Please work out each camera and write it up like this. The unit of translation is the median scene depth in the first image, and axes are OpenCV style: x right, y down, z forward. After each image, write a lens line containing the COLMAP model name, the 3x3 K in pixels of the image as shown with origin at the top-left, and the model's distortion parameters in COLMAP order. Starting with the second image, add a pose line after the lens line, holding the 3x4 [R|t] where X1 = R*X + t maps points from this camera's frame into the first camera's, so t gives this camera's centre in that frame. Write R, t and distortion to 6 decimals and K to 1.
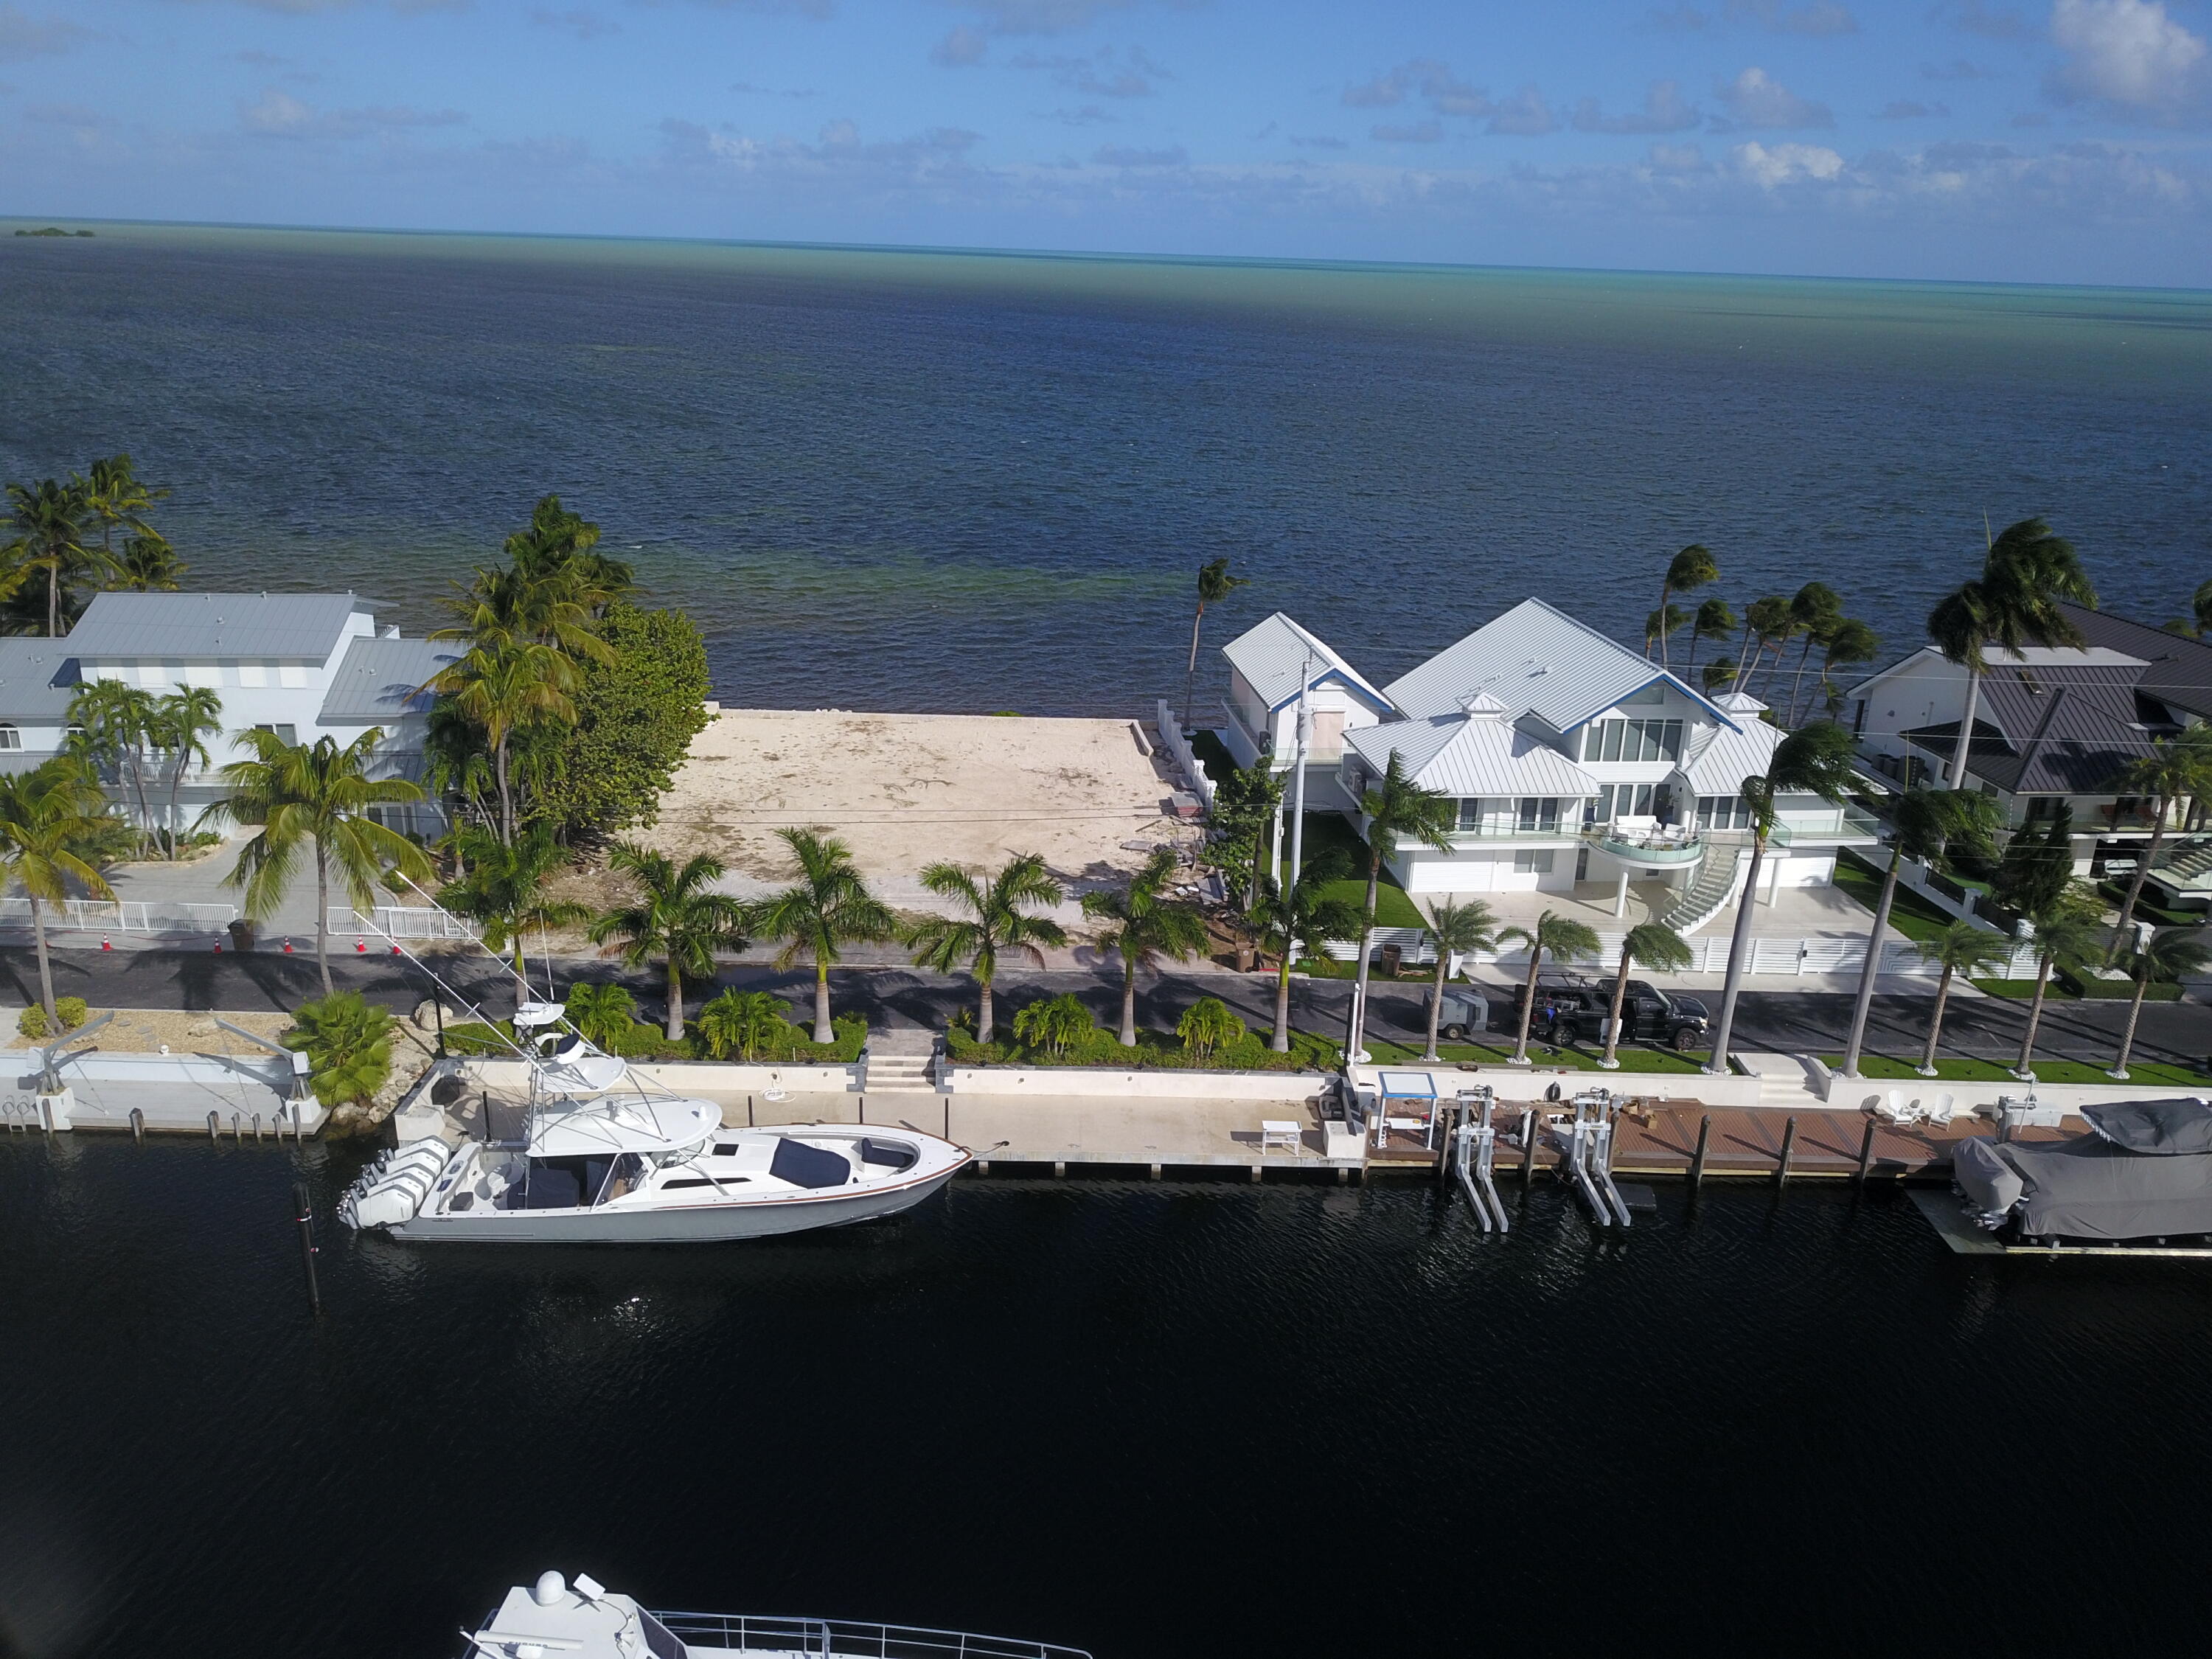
lens RADIAL K [[1689.0, 0, 1102.0], [0, 1689.0, 823.7], [0, 0, 1]] dist [0.018156, -0.025835]
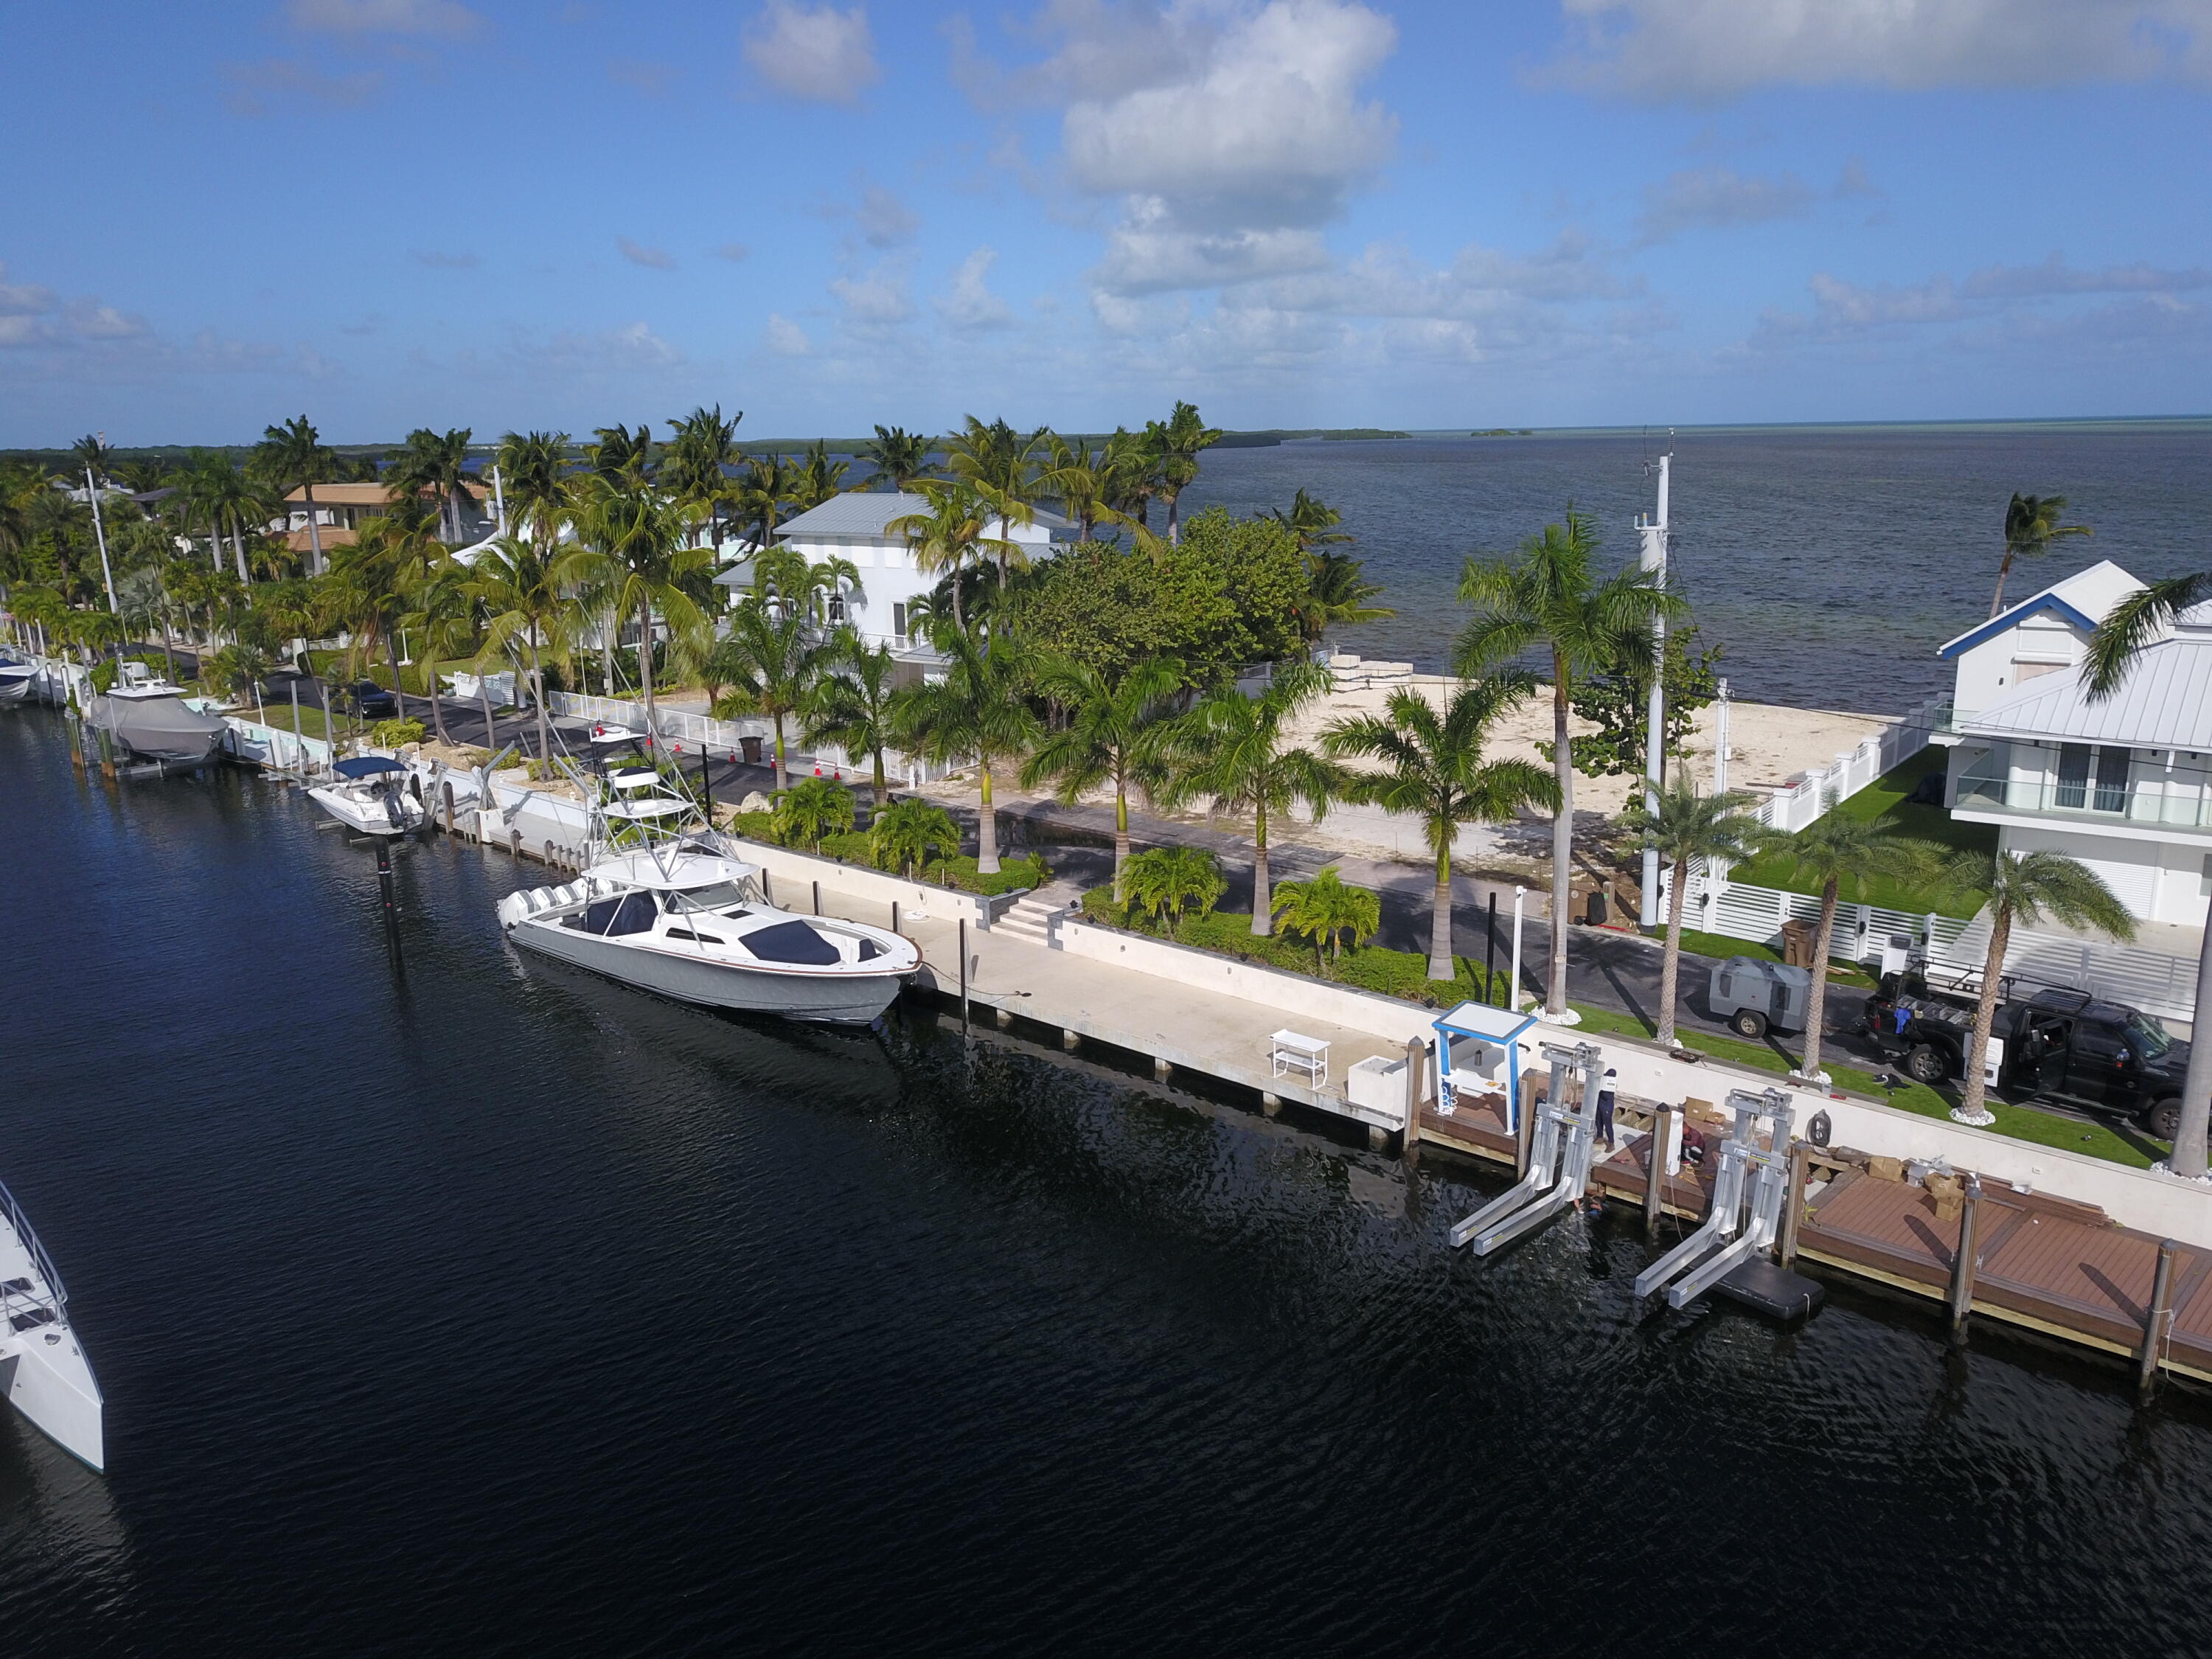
lens RADIAL K [[1689.0, 0, 1102.6], [0, 1689.0, 831.3], [0, 0, 1]] dist [0.018156, -0.025835]
pose [[0.719040, 0.114800, -0.685421, 0.485250], [-0.182305, 0.982881, -0.026626, 0.121651], [0.670631, 0.144101, 0.727660, 0.410047]]
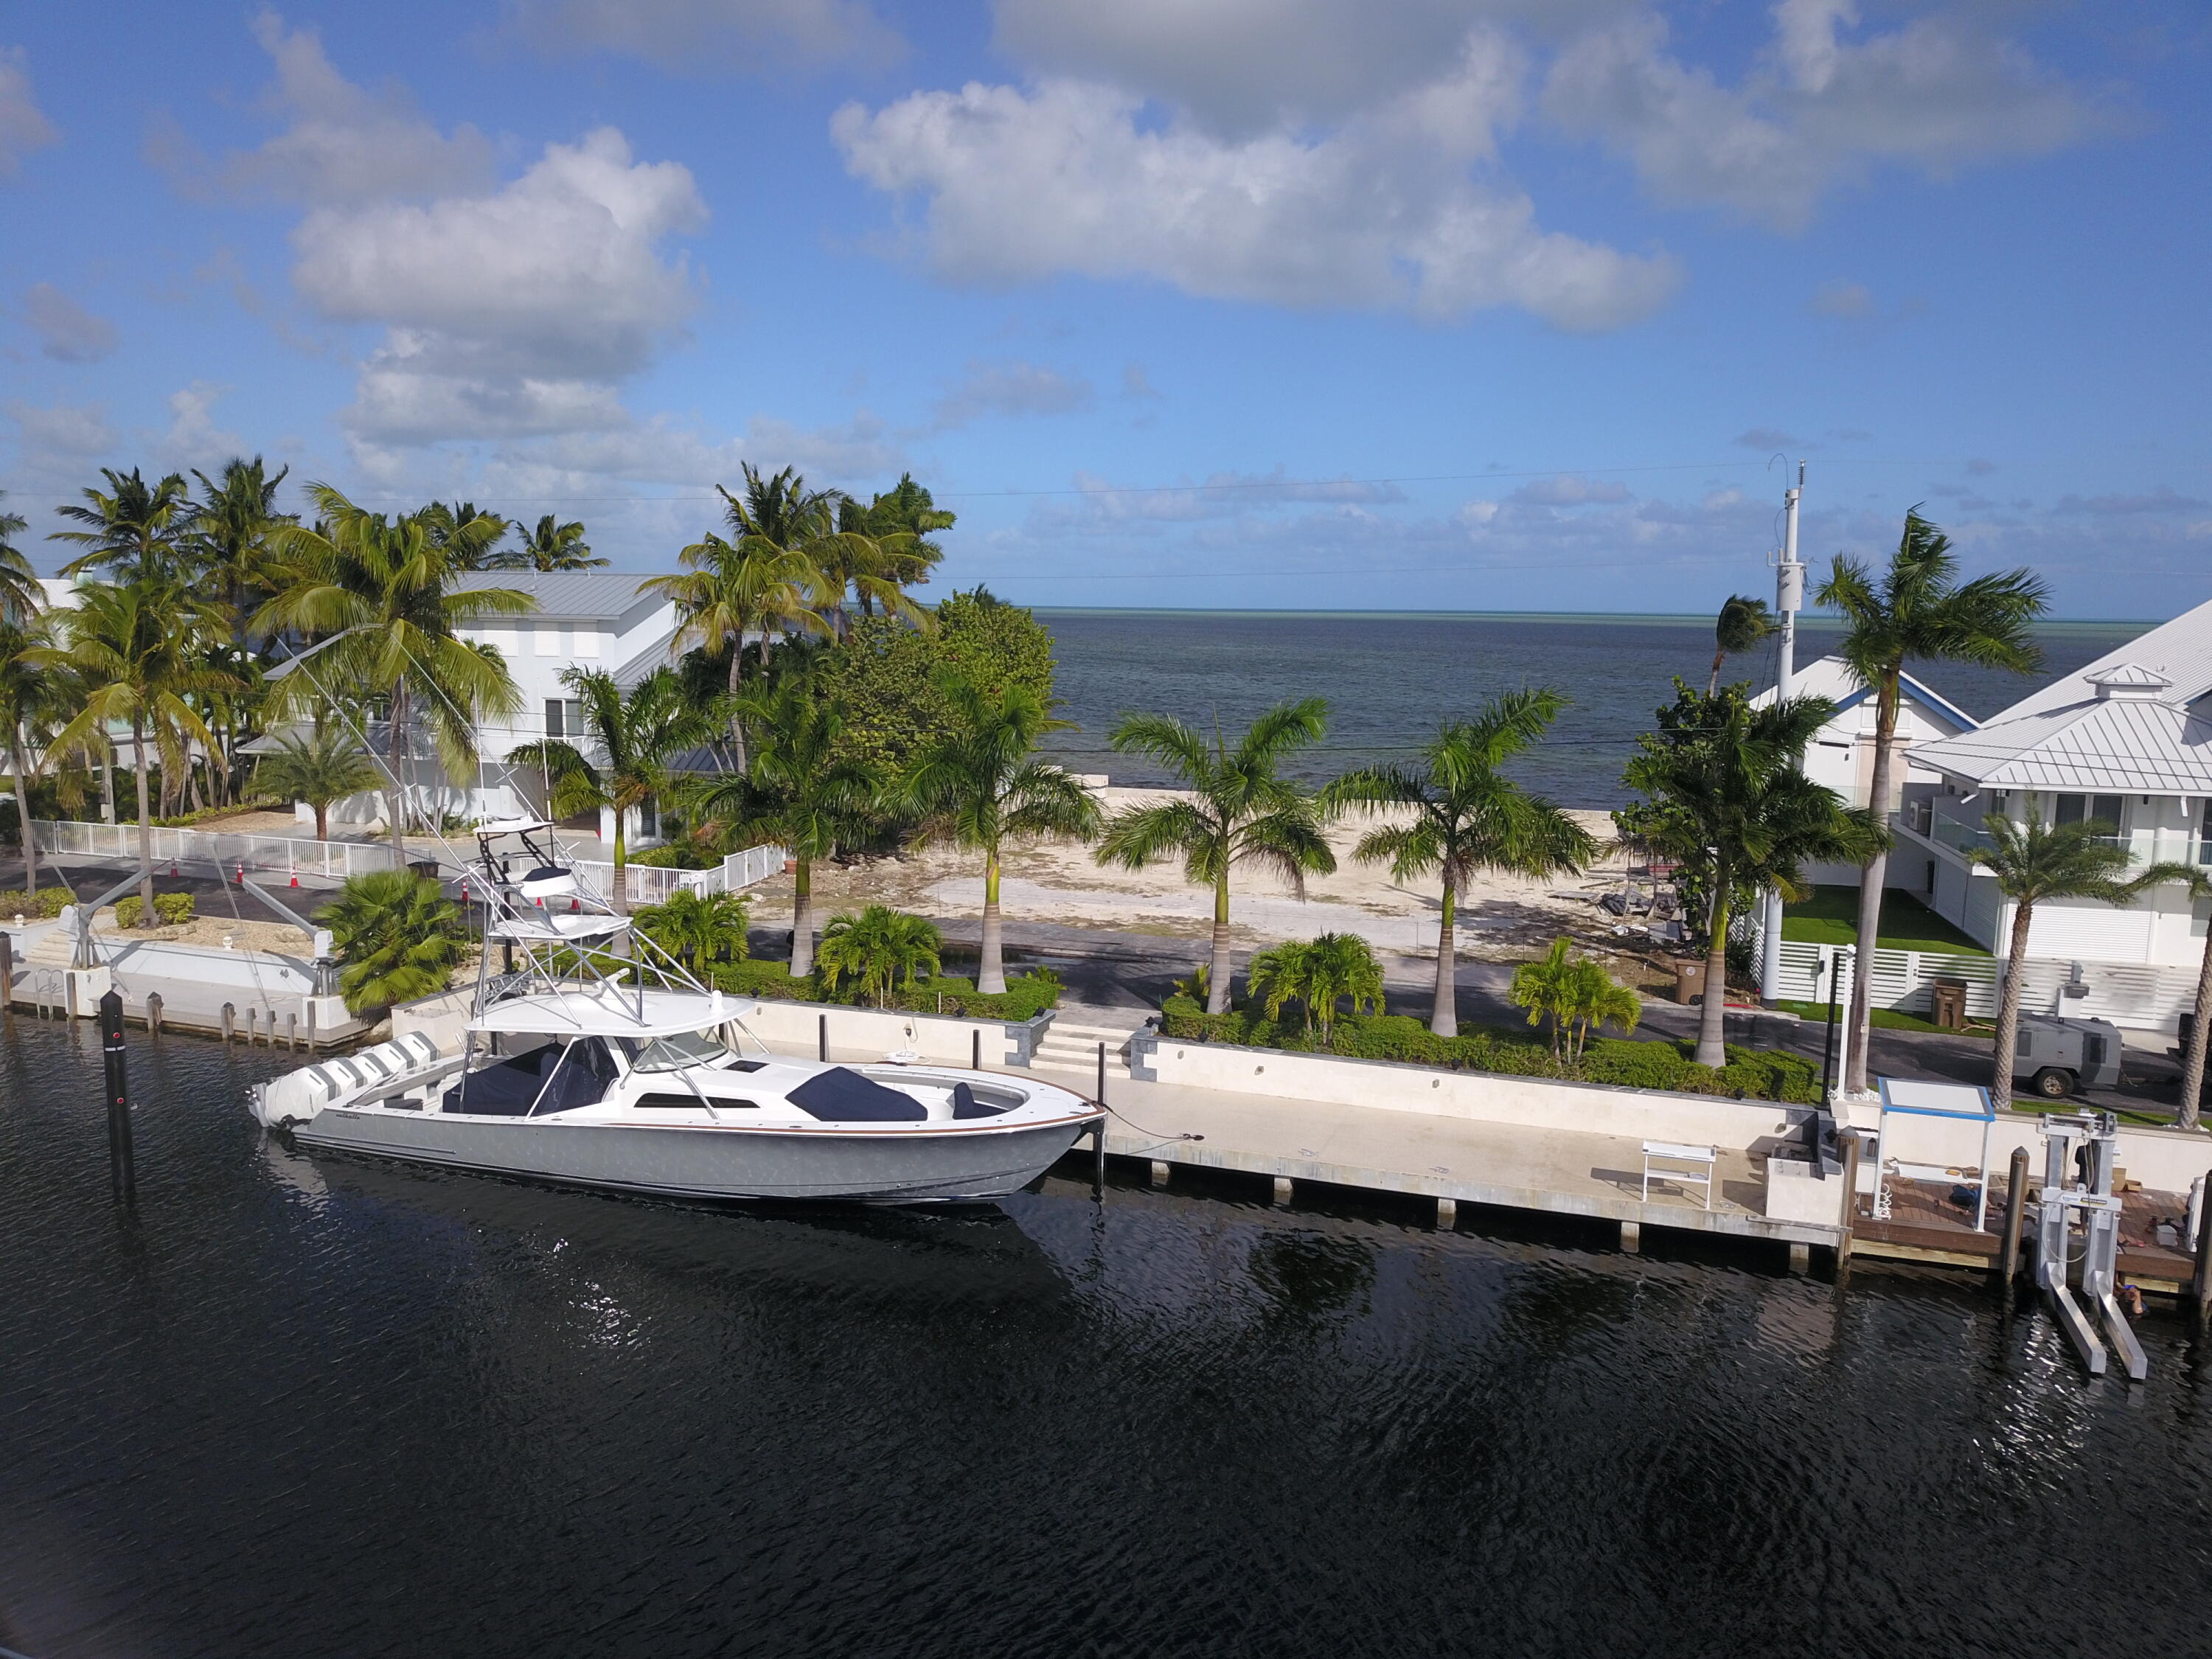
lens RADIAL K [[1689.0, 0, 1105.7], [0, 1689.0, 818.9], [0, 0, 1]] dist [0.018156, -0.025835]
pose [[0.937047, 0.026660, -0.348185, 0.114582], [-0.097568, 0.977360, -0.187743, 0.185689], [0.335297, 0.209896, 0.918433, 0.386916]]
